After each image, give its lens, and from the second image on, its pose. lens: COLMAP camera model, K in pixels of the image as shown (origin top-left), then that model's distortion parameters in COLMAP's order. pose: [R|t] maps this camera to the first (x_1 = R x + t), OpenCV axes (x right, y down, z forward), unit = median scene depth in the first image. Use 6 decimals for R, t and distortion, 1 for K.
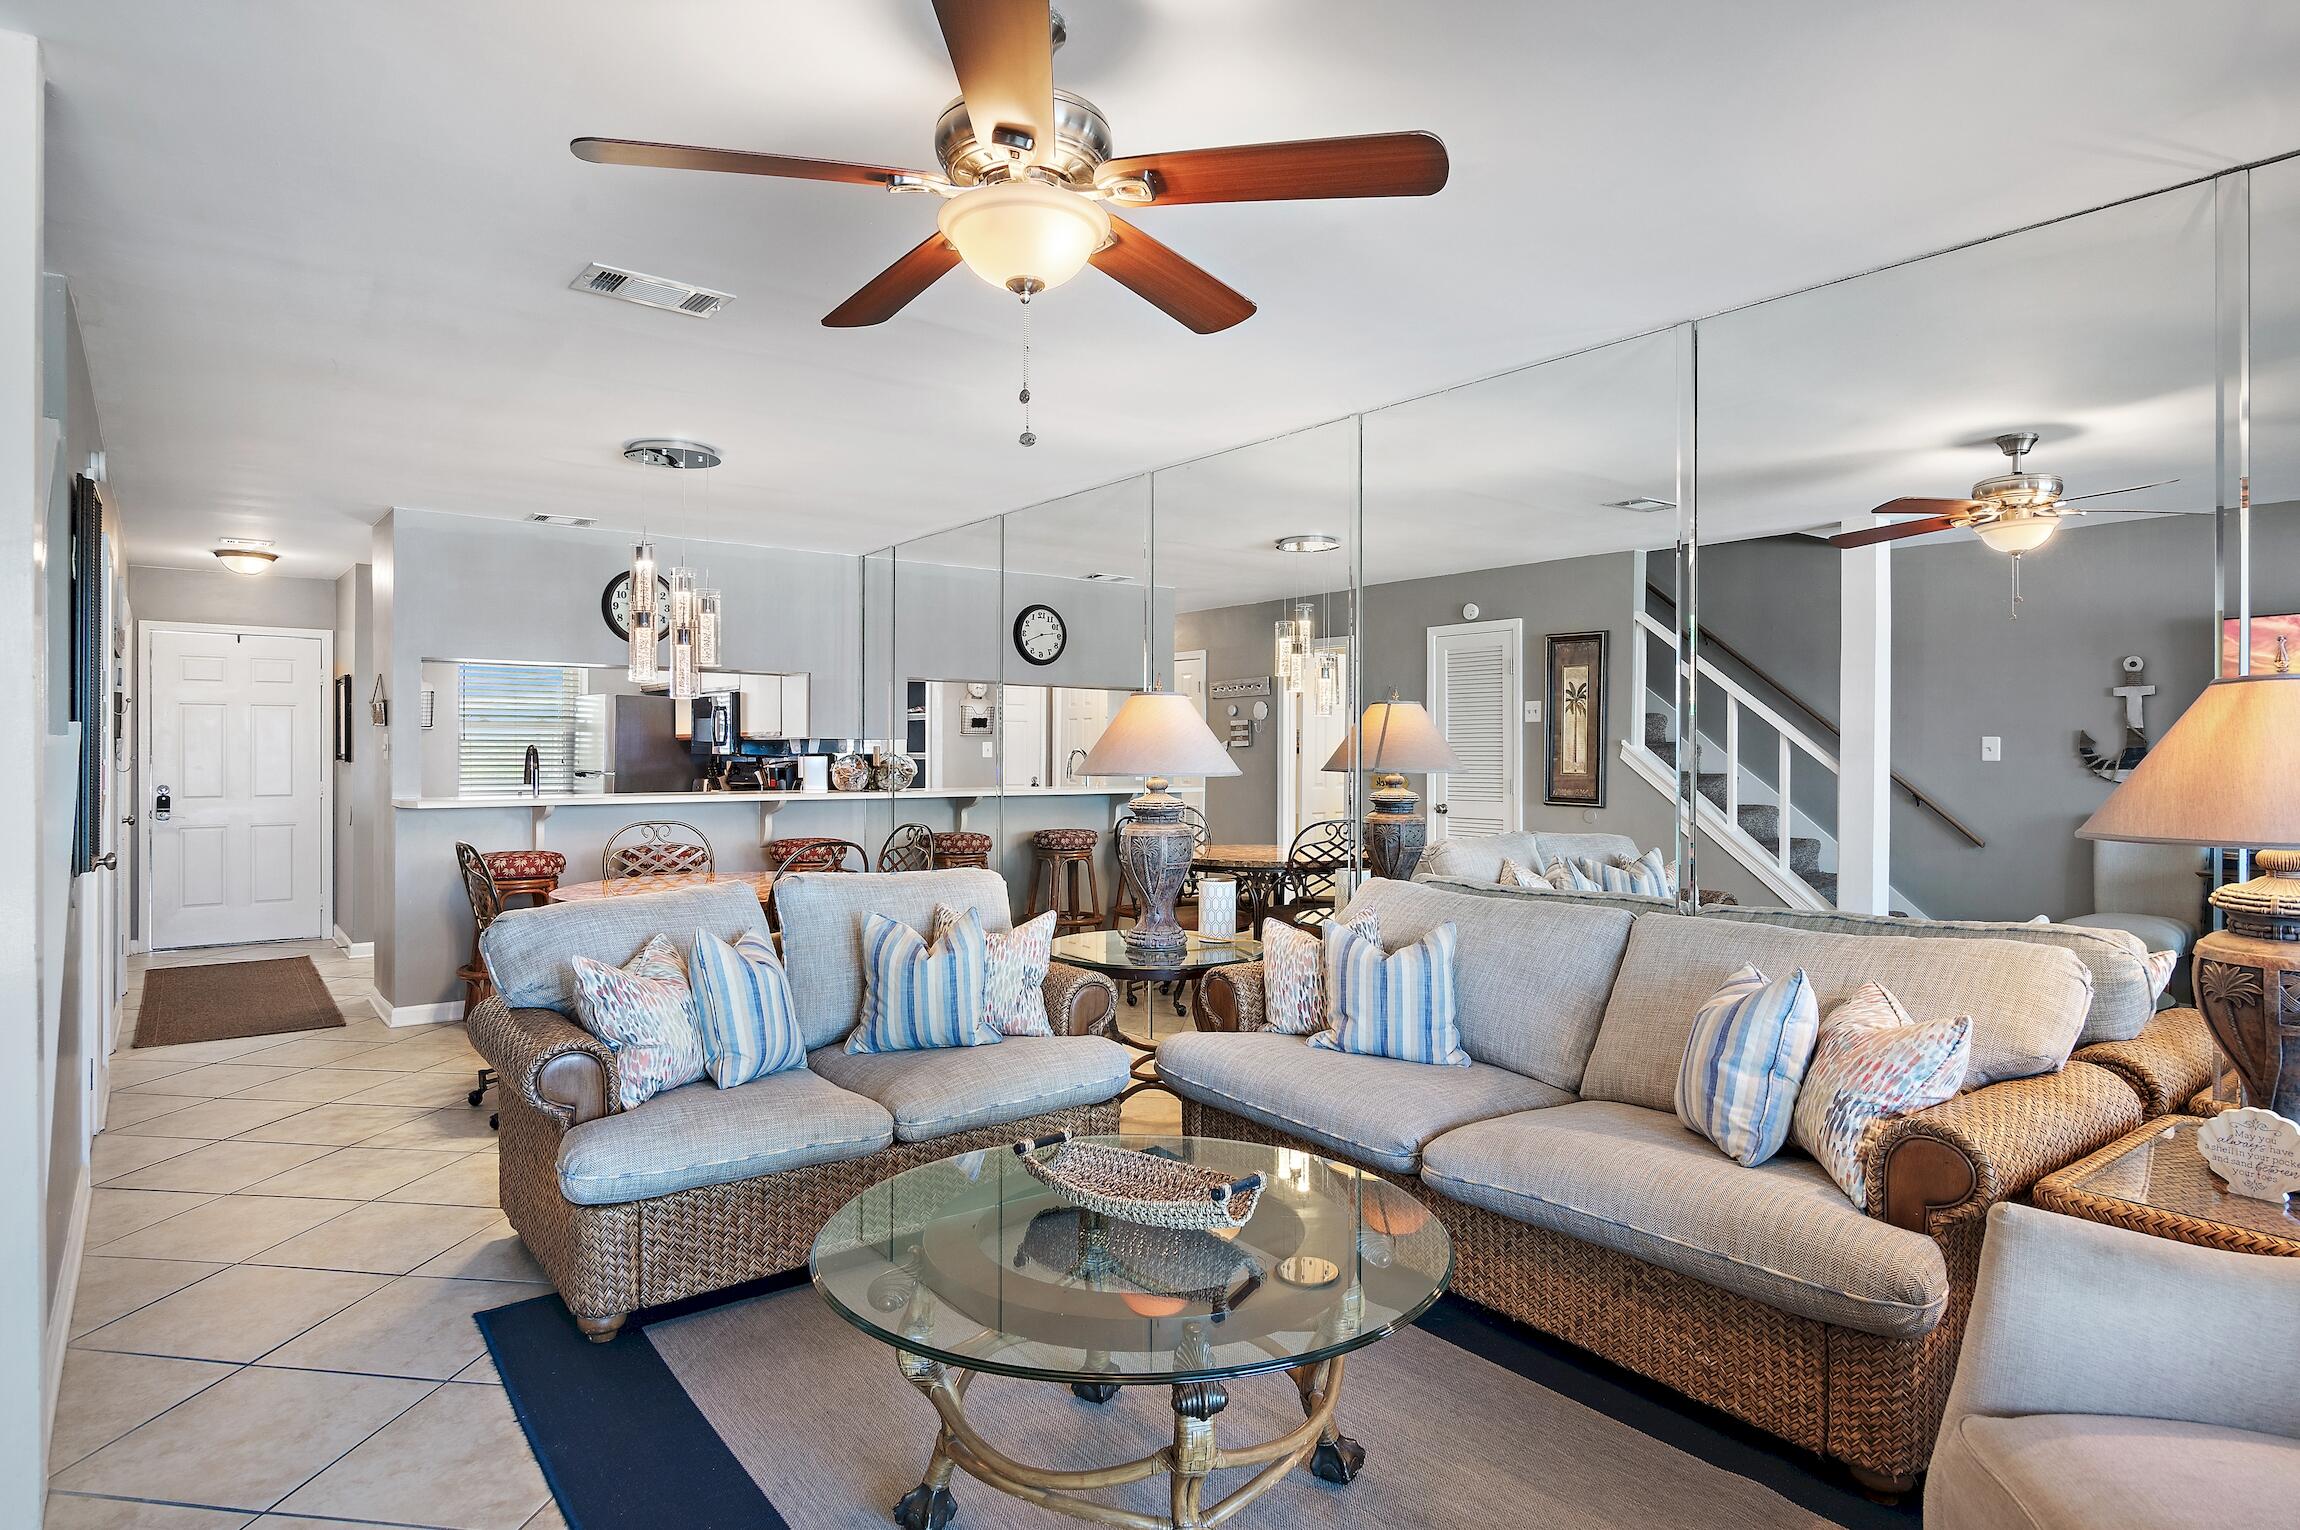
lens RADIAL K [[1220.7, 0, 1153.9], [0, 1220.7, 753.2], [0, 0, 1]] dist [-0.003693, -0.001281]
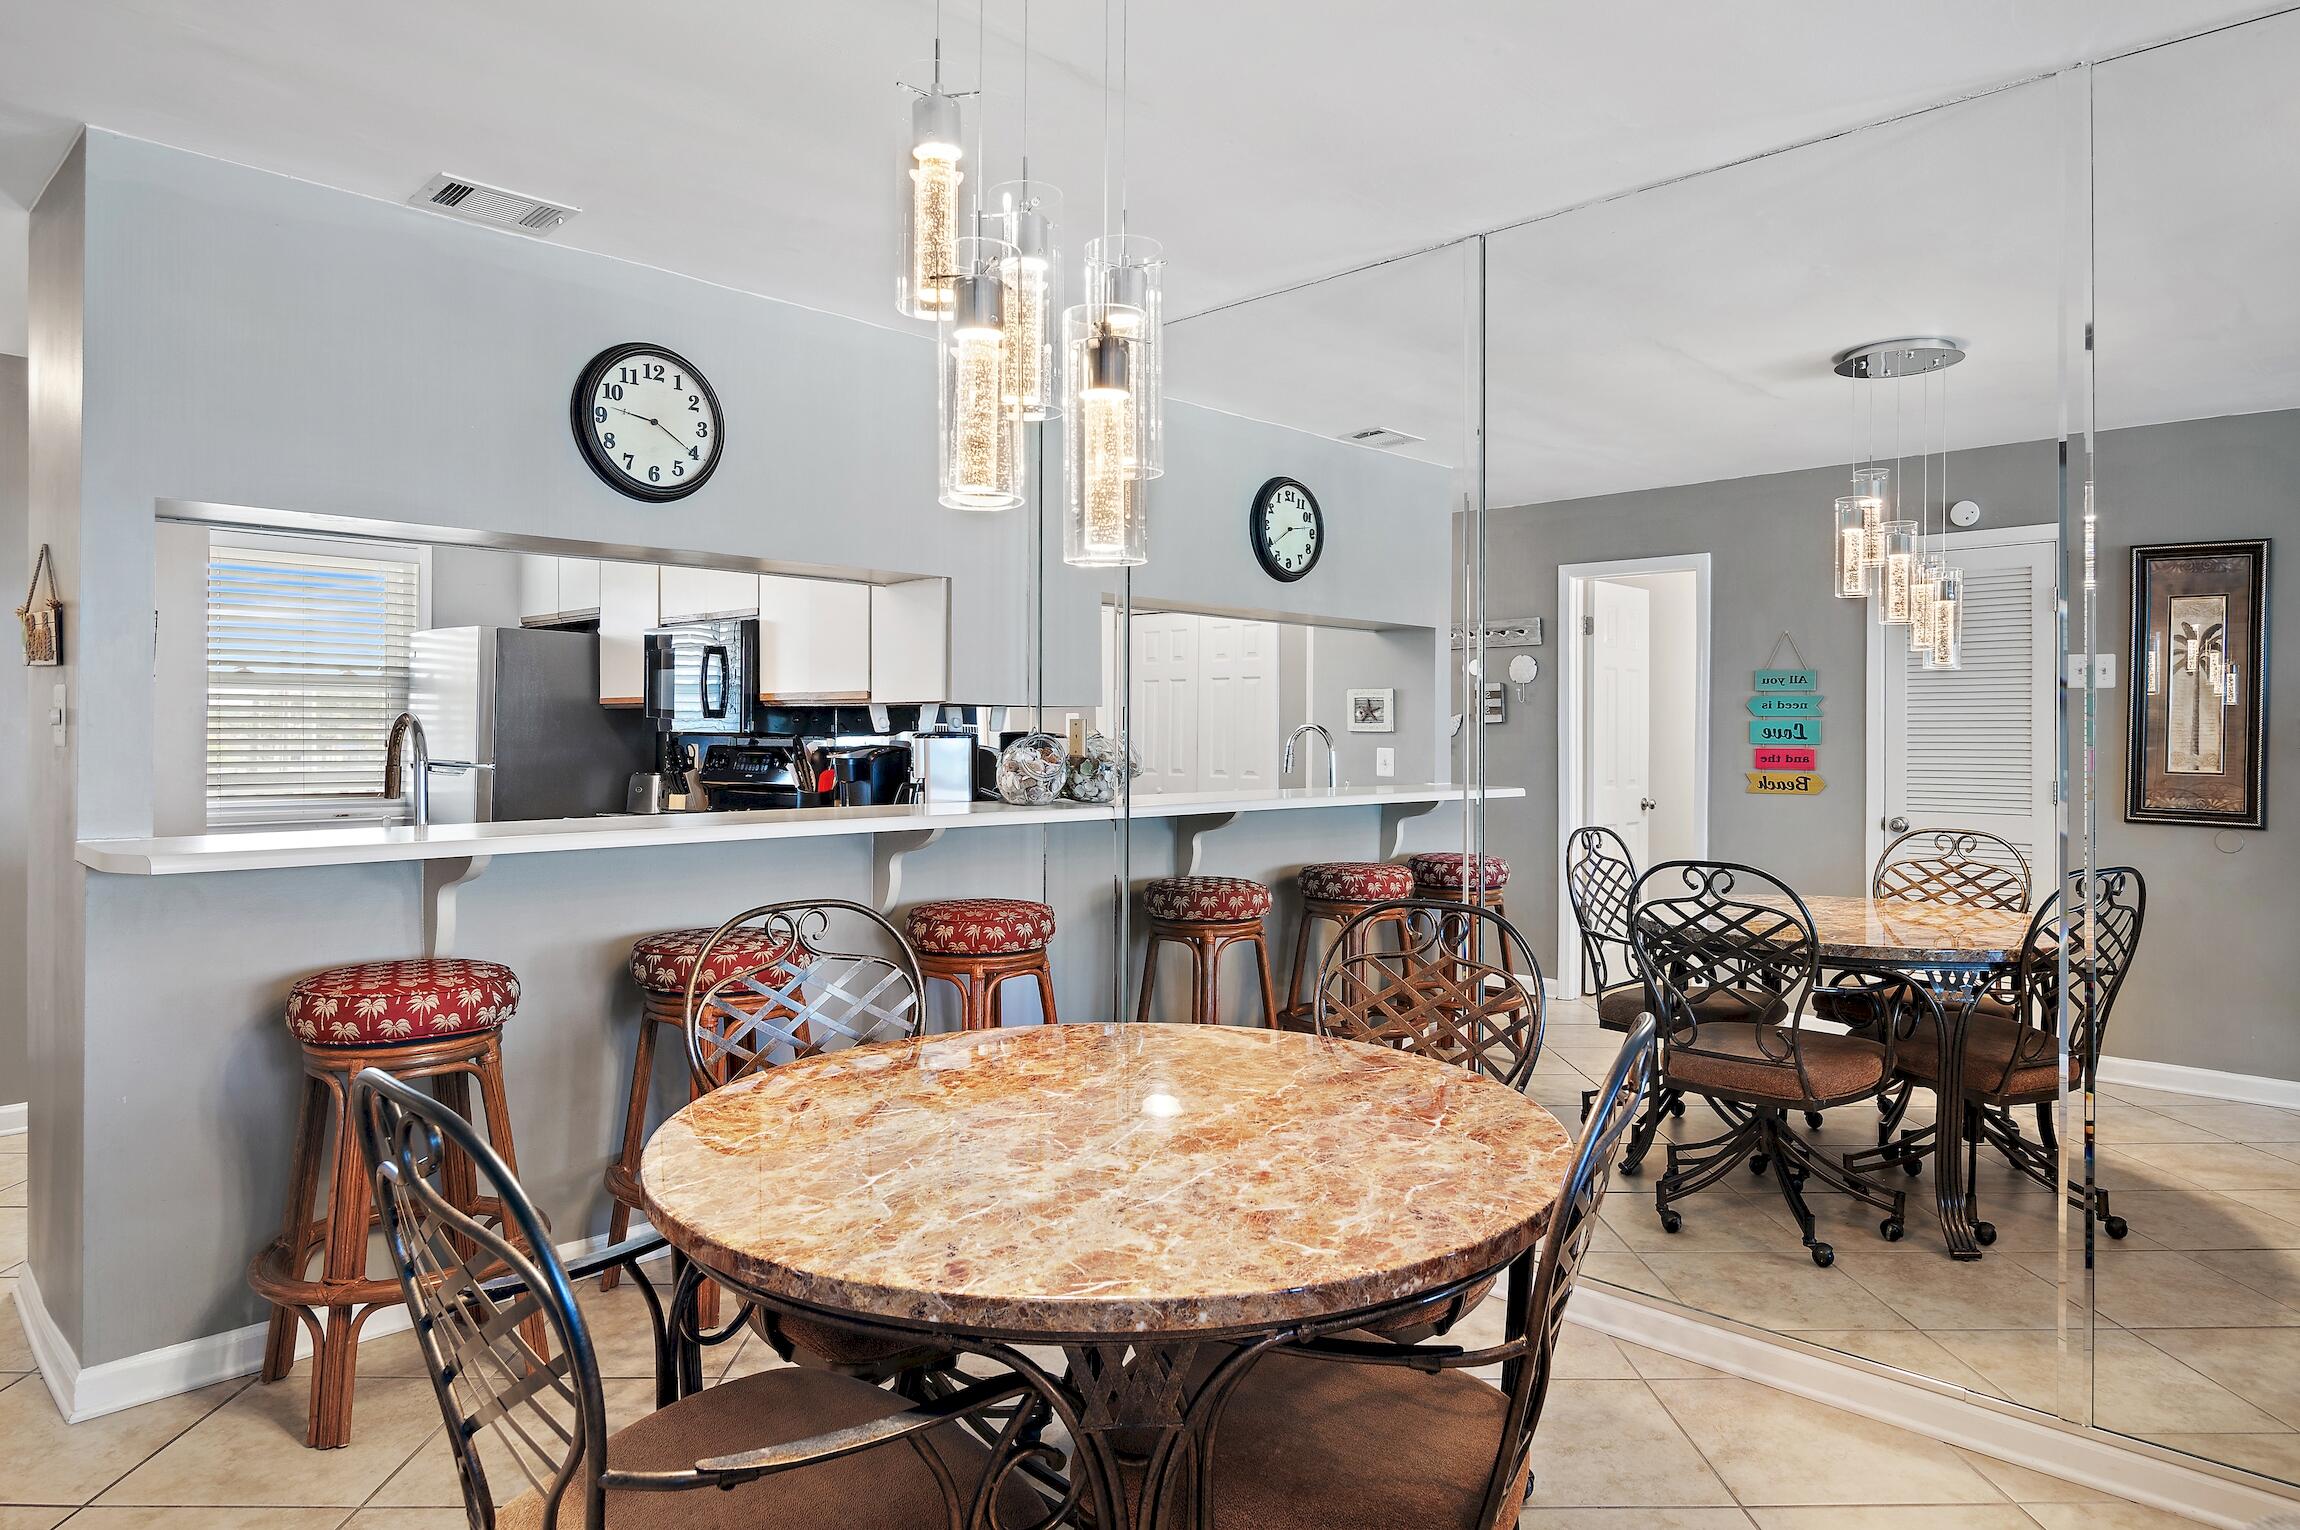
lens RADIAL K [[1403.5, 0, 1205.1], [0, 1403.5, 729.1], [0, 0, 1]] dist [-0.015863, 0.005440]
pose [[0.991700, 0.005039, 0.128475, -0.234608], [-0.004784, 0.999986, -0.002297, -0.000663], [-0.128485, 0.001664, 0.991710, 0.369525]]
